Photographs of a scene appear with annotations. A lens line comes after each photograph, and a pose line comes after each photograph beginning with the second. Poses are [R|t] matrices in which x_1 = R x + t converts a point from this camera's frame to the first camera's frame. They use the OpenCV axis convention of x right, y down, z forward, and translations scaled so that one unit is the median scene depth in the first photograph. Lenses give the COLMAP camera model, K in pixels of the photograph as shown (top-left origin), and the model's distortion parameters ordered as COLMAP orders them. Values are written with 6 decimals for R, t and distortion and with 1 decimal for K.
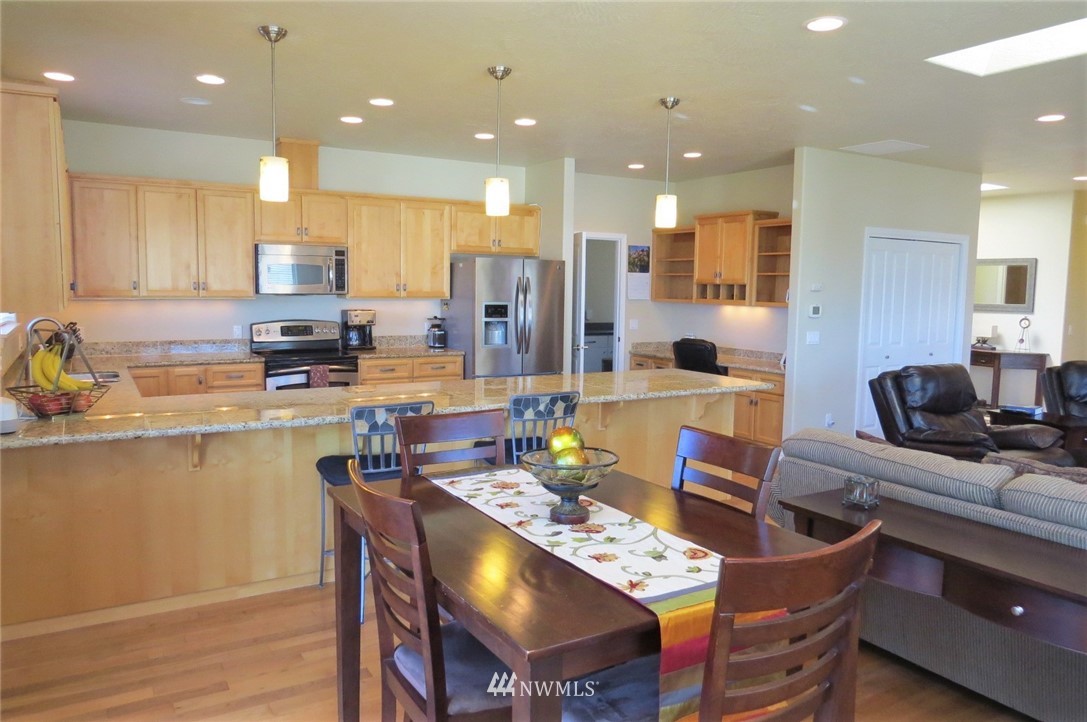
lens RADIAL K [[776.6, 0, 549.3], [0, 776.6, 365.8], [0, 0, 1]] dist [-0.028685, 0.016077]
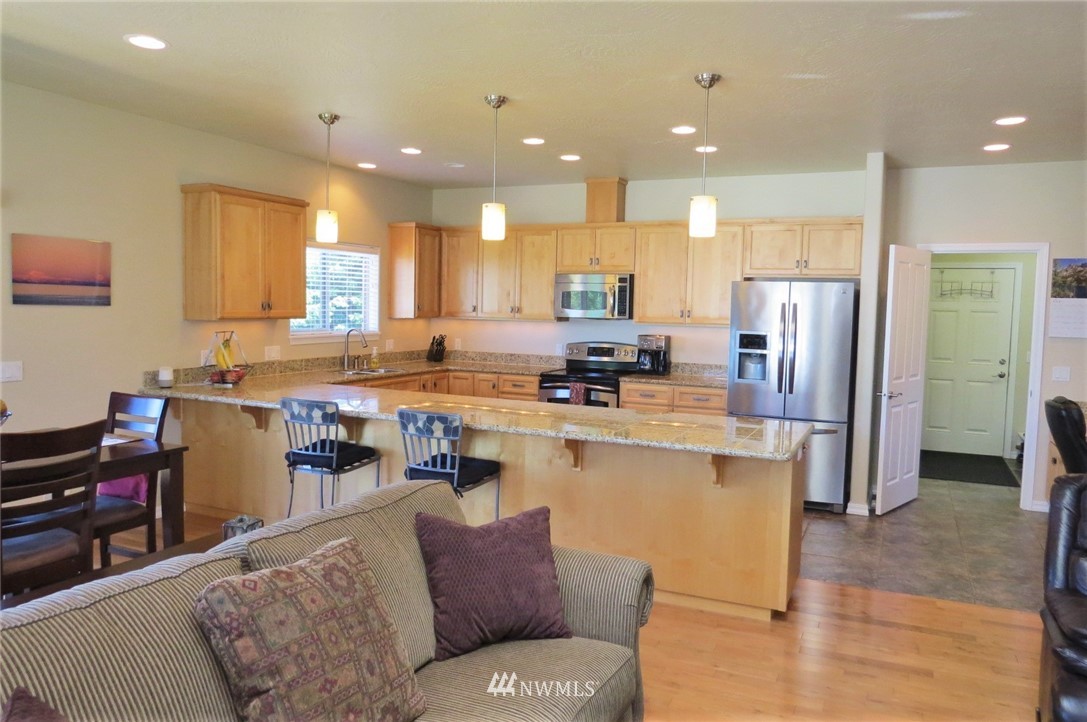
lens RADIAL K [[776.6, 0, 542.4], [0, 776.6, 354.8], [0, 0, 1]] dist [-0.028685, 0.016077]
pose [[0.549639, 0.052443, -0.833755, 0.557903], [-0.100087, 0.994973, -0.003397, -0.030192], [0.829385, 0.085315, 0.552125, 0.336834]]
